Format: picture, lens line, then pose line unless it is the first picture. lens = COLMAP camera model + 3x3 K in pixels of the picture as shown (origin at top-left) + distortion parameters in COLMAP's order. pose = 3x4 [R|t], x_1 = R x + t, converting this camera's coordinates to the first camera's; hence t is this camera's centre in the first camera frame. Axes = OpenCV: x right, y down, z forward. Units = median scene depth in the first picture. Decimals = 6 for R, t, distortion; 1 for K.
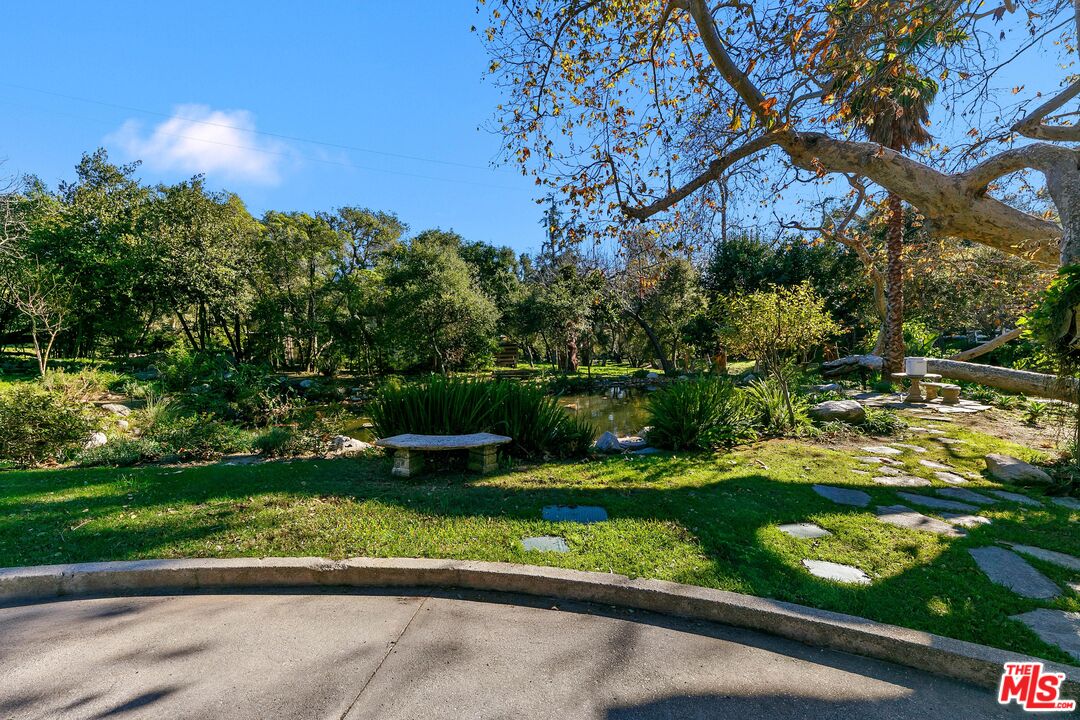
lens RADIAL K [[402.9, 0, 540.0], [0, 402.9, 360.0], [0, 0, 1]] dist [0.000151, -0.000102]
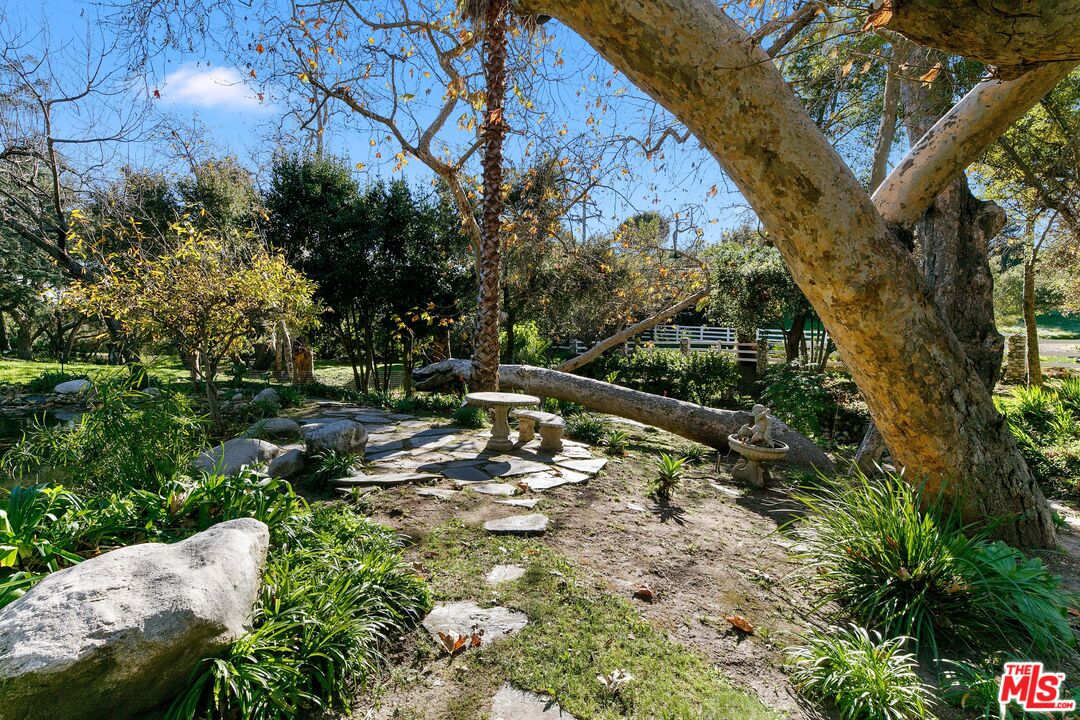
lens RADIAL K [[365.1, 0, 540.0], [0, 365.1, 360.0], [0, 0, 1]] dist [0.000999, -0.000071]
pose [[0.739139, 0.042610, 0.672203, 0.554806], [-0.028152, 0.999079, -0.032375, 0.003372], [-0.672964, 0.005006, 0.739658, 0.531868]]
